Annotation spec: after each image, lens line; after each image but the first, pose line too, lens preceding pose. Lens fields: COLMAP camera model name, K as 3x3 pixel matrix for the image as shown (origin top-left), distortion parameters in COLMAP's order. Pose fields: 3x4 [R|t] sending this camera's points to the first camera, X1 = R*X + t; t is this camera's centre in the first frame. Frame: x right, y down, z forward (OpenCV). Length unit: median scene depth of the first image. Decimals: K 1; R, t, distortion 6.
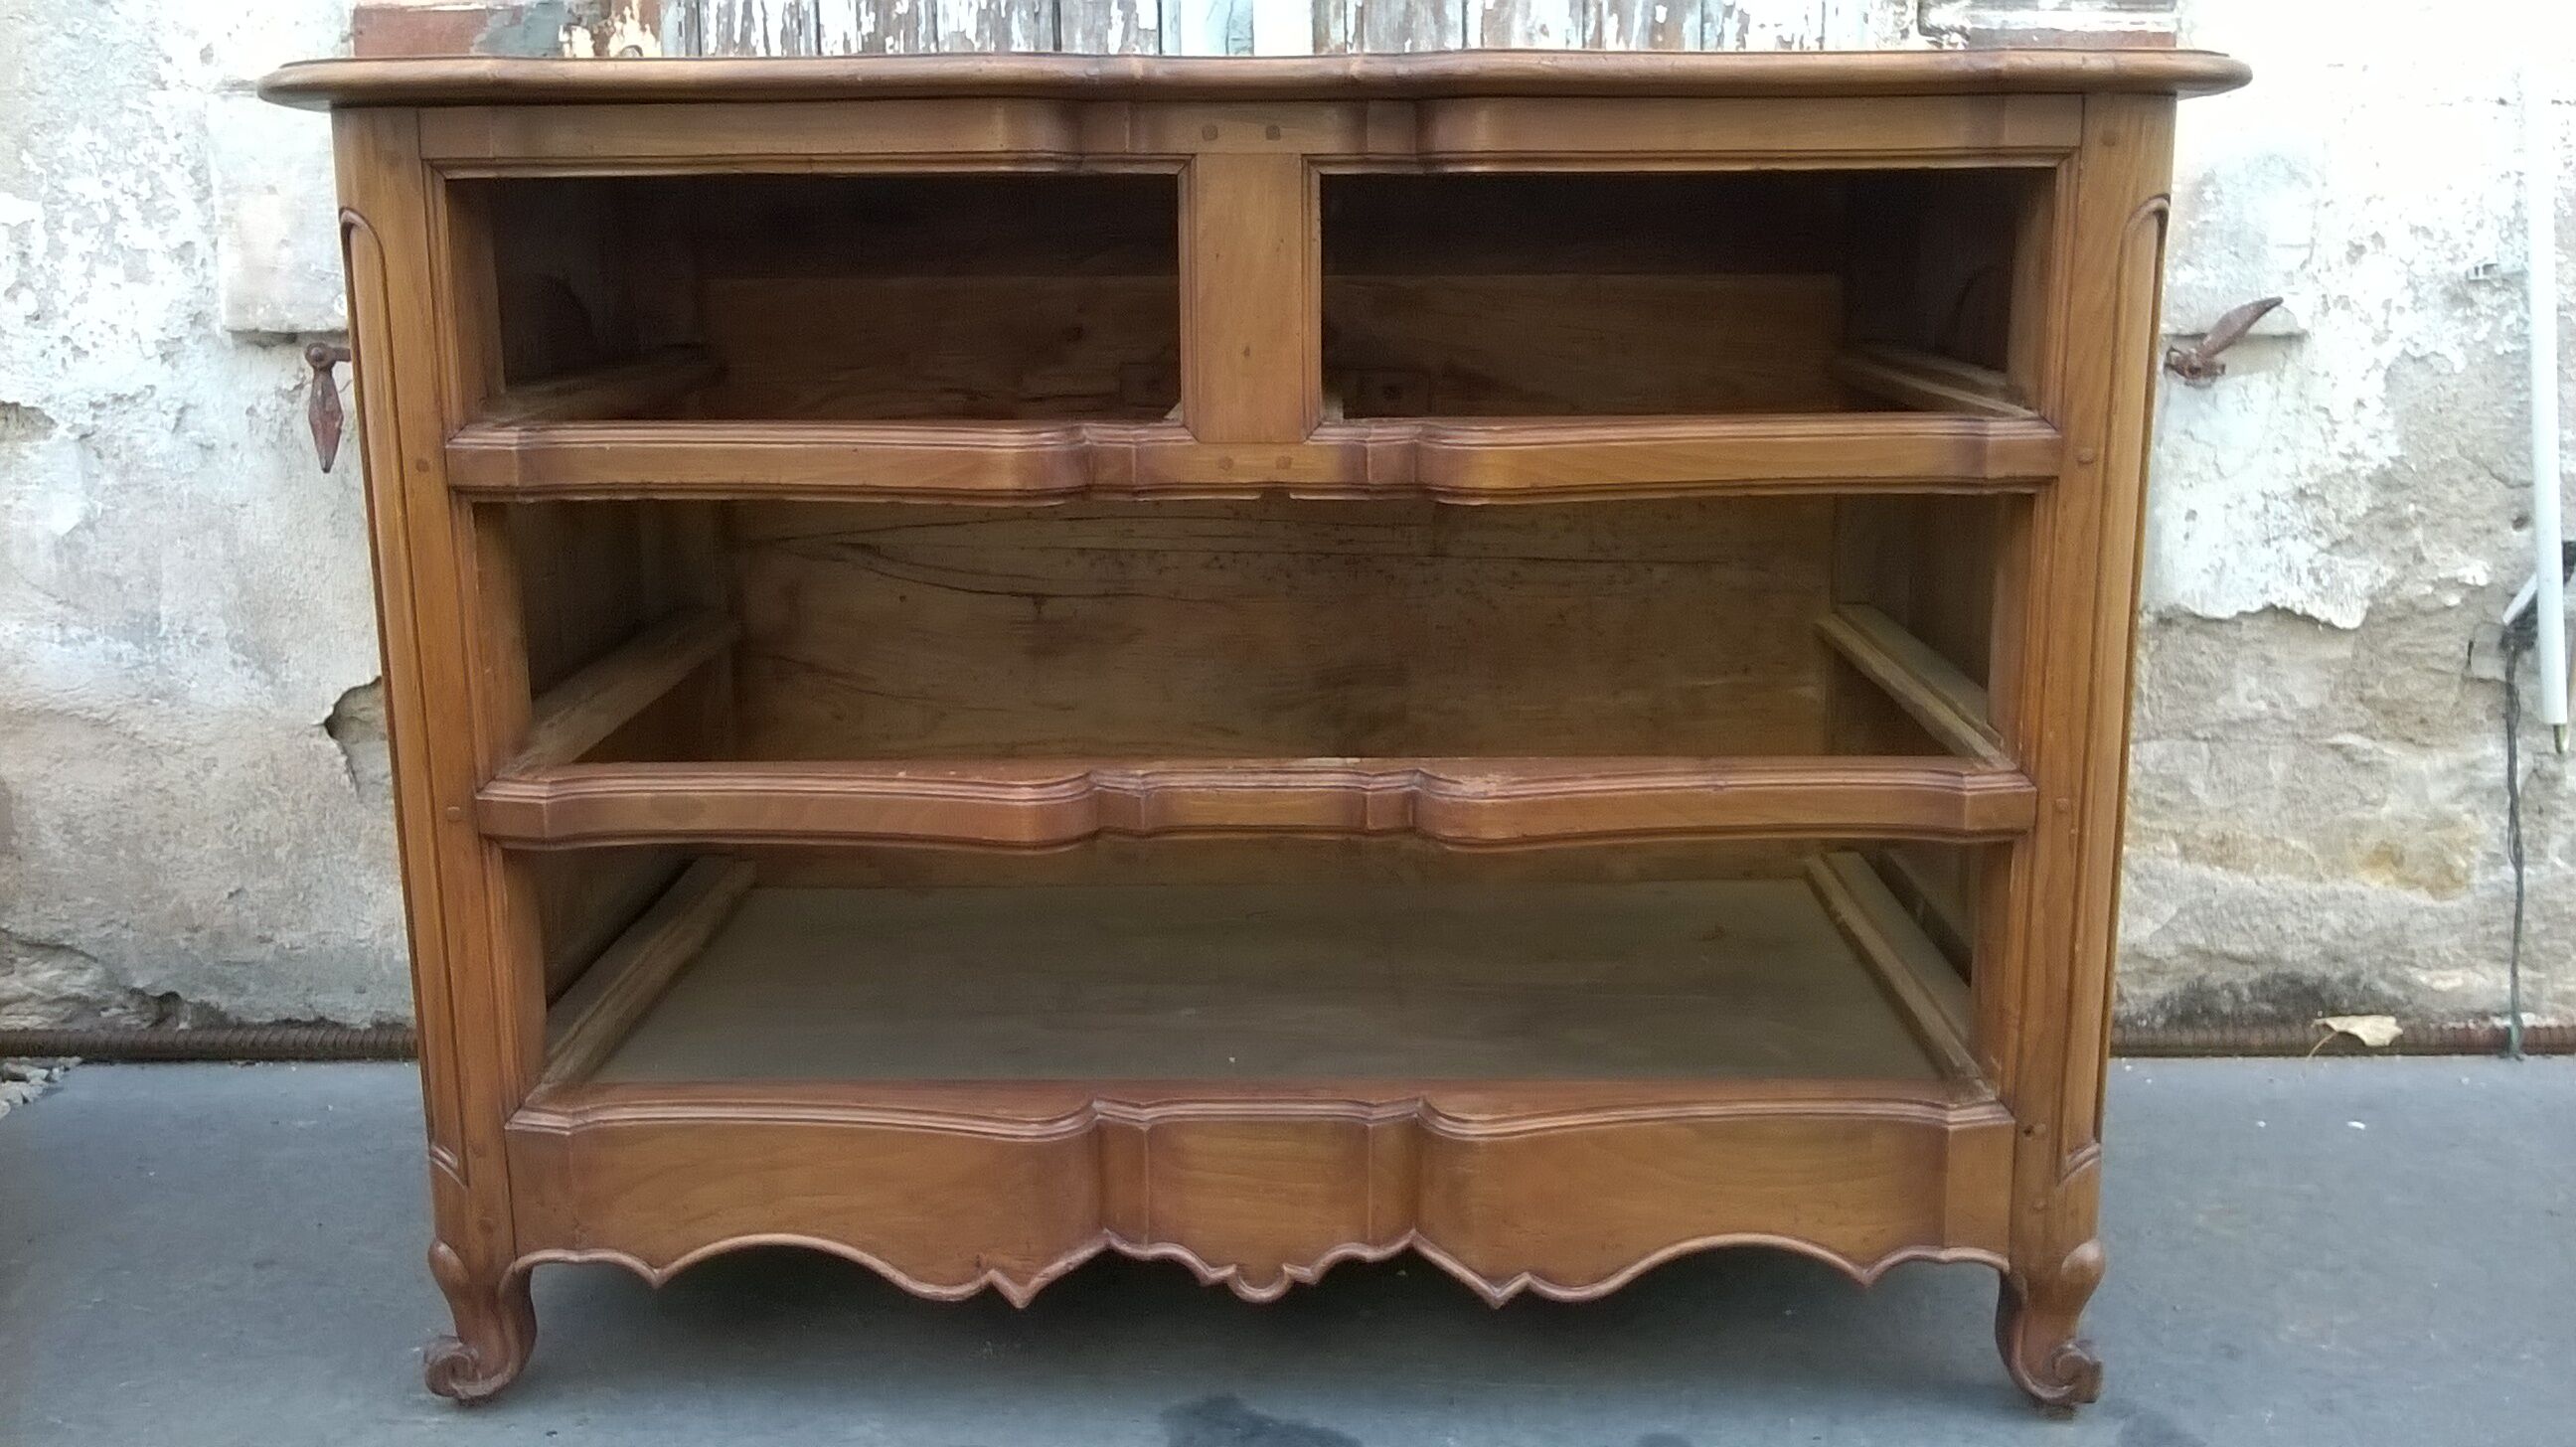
lens RADIAL K [[2273.7, 0, 1304.6], [0, 2273.7, 701.7], [0, 0, 1]] dist [0.048274, -0.196161]
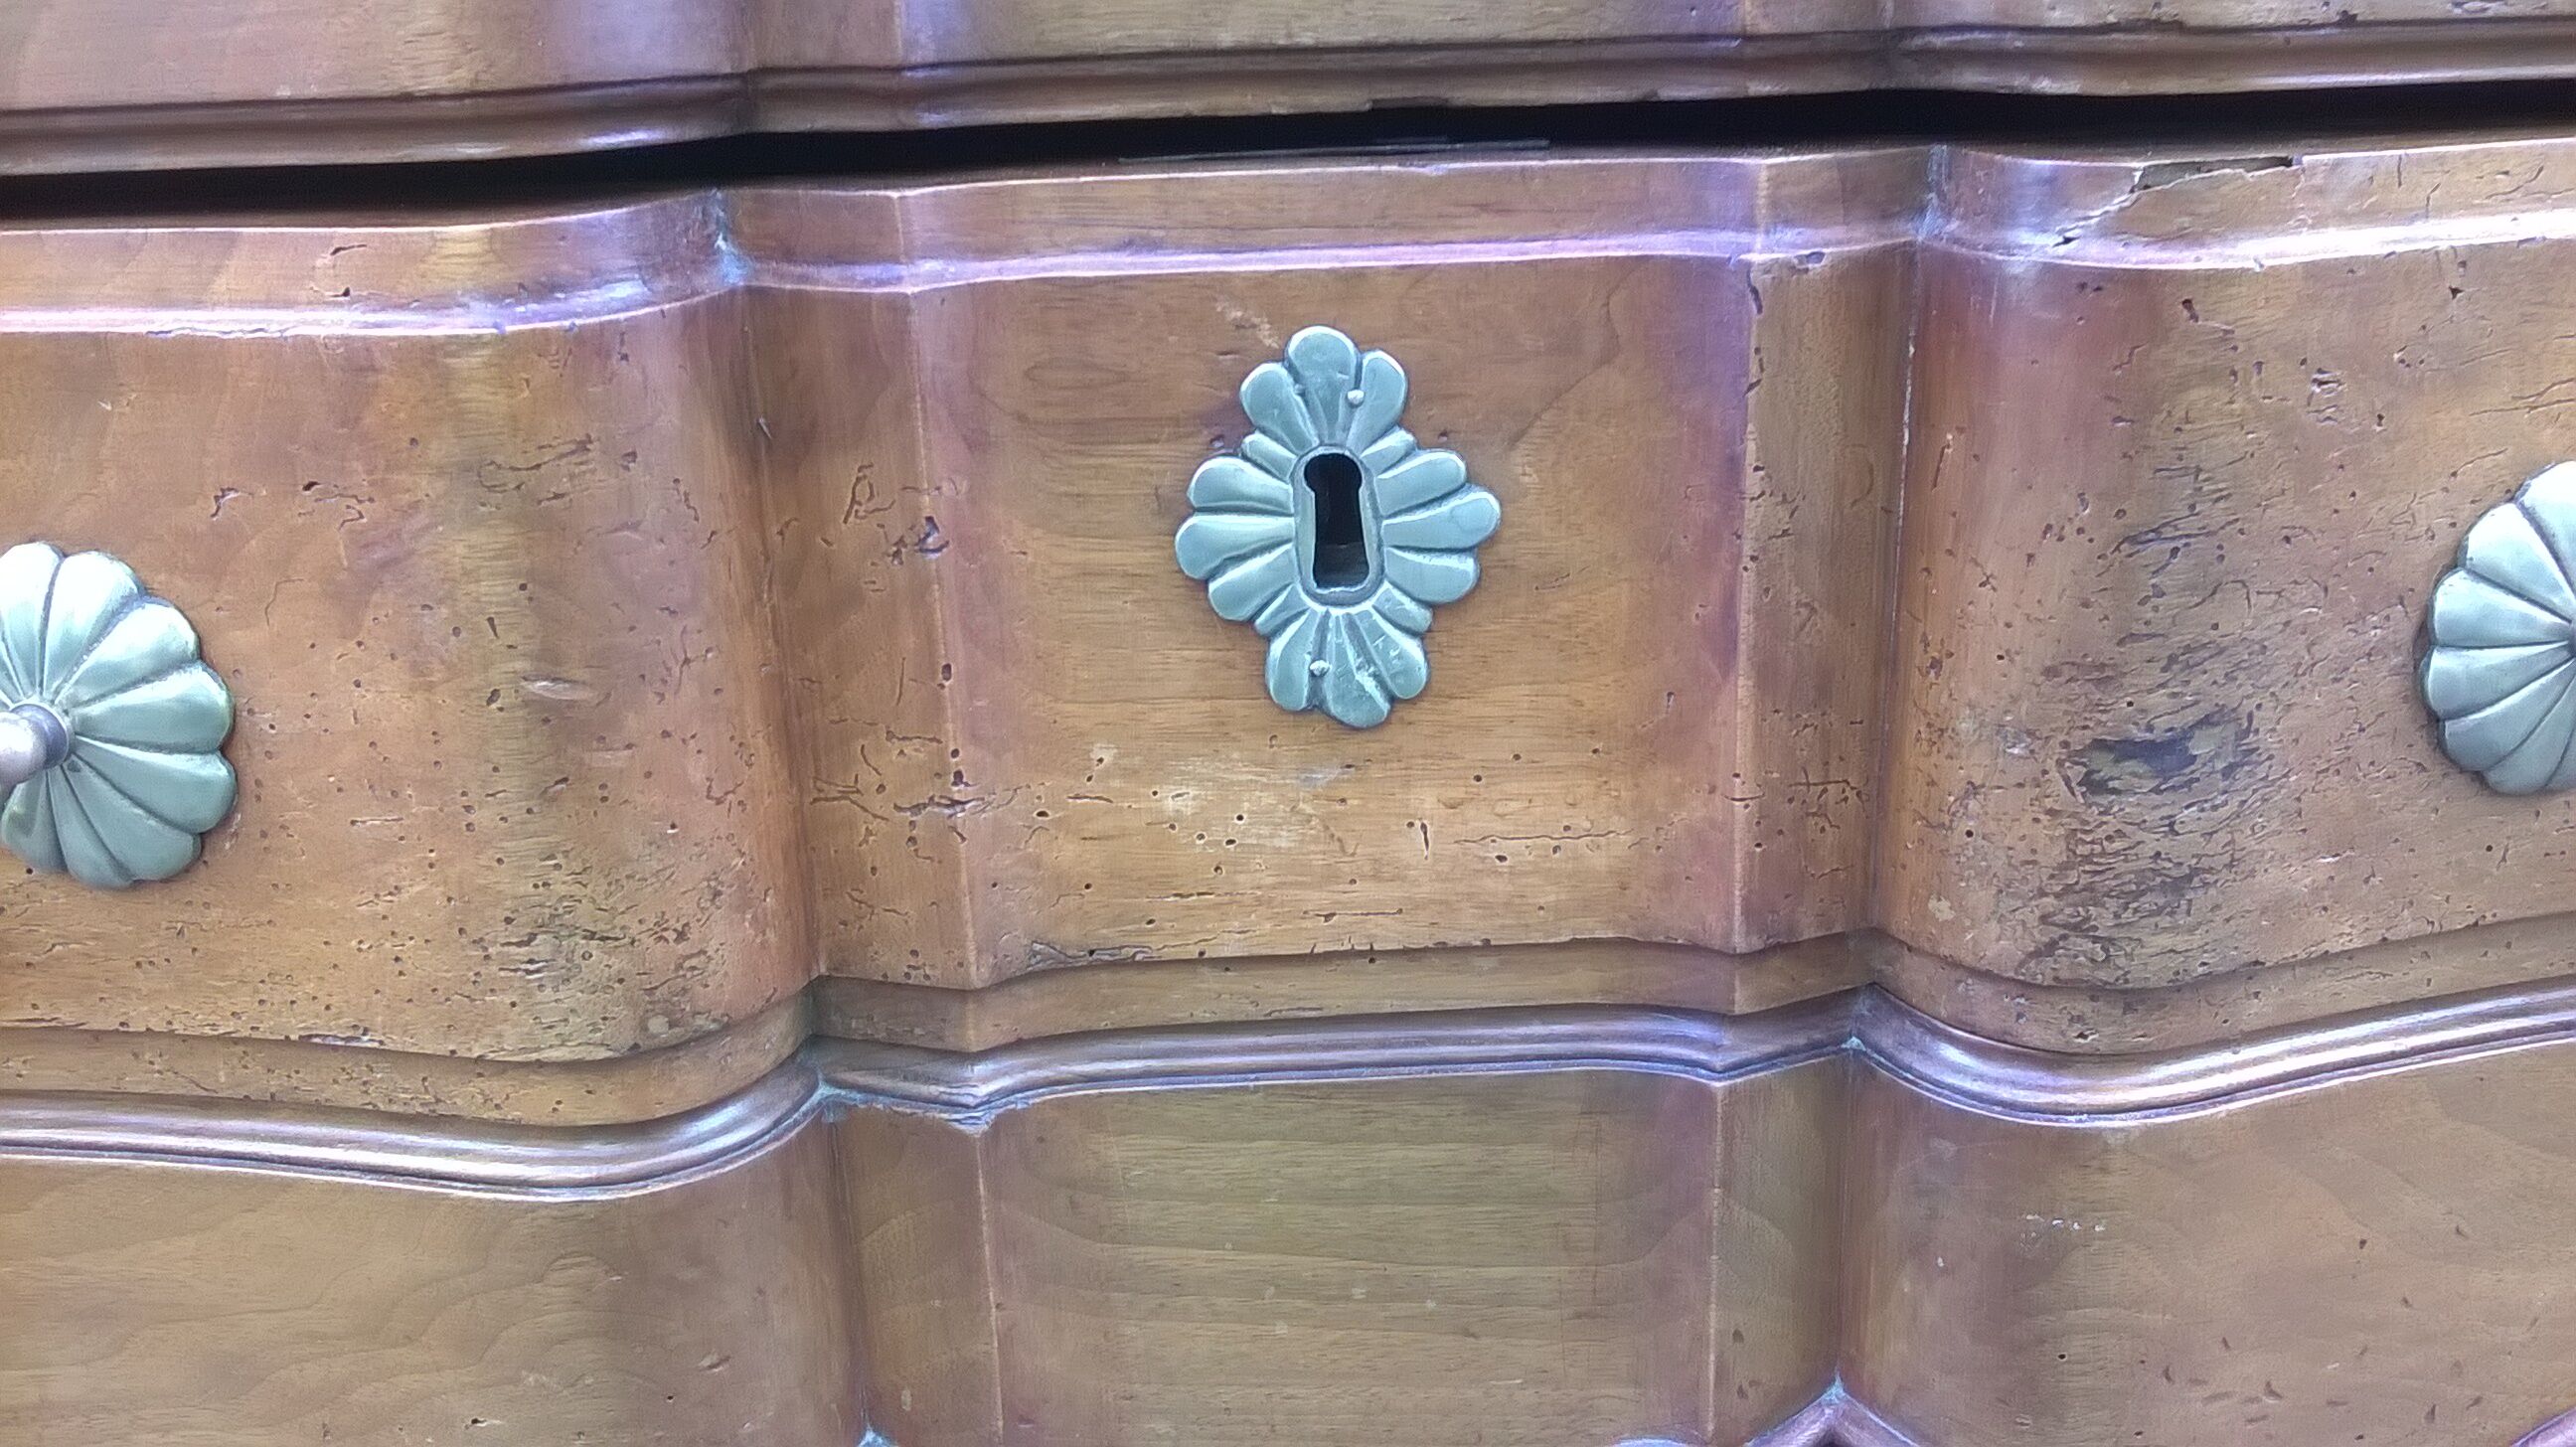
lens RADIAL K [[2300.2, 0, 1292.8], [0, 2300.2, 678.3], [0, 0, 1]] dist [0.043433, -0.195048]
pose [[0.998635, -0.039318, 0.034392, -0.024903], [0.035971, 0.995011, 0.093054, 0.069445], [-0.037879, -0.091689, 0.995067, 0.479476]]
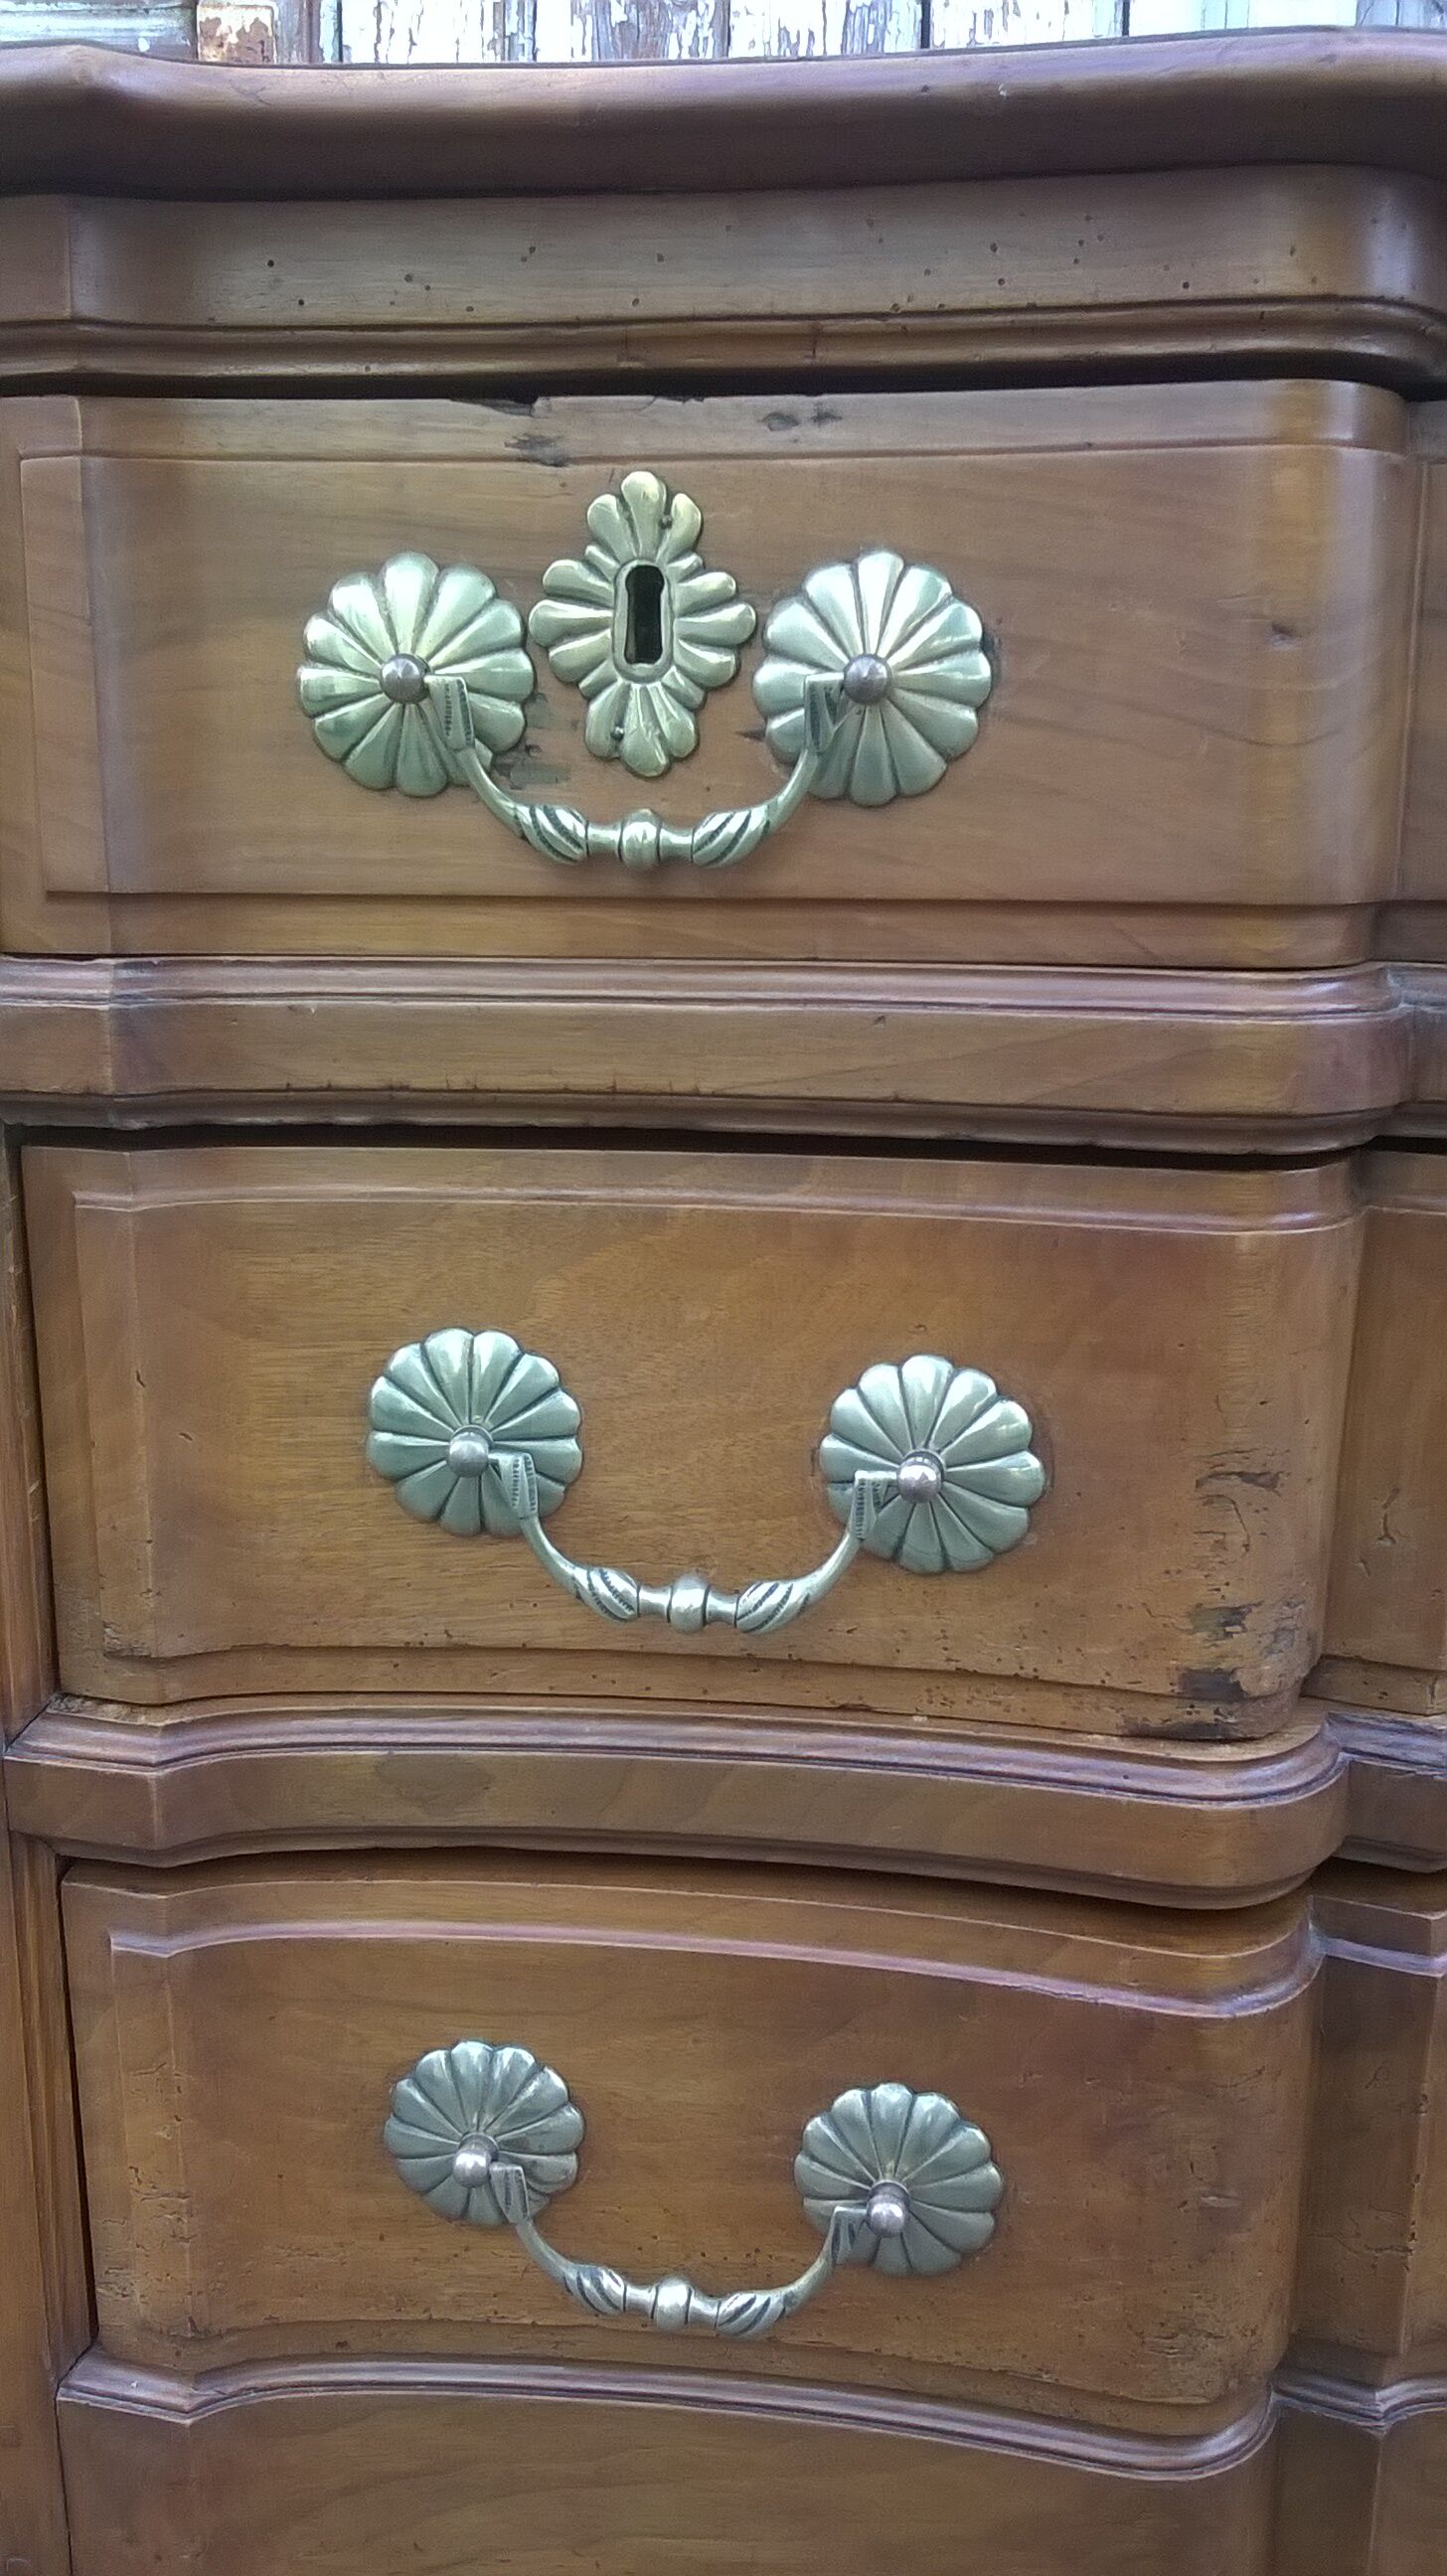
lens RADIAL K [[2273.7, 0, 725.7], [0, 2273.7, 1293.4], [0, 0, 1]] dist [0.048274, -0.196161]
pose [[0.999853, 0.011955, -0.012270, -0.140780], [-0.011758, 0.999802, 0.016039, -0.040945], [0.012459, -0.015893, 0.999796, 0.357946]]
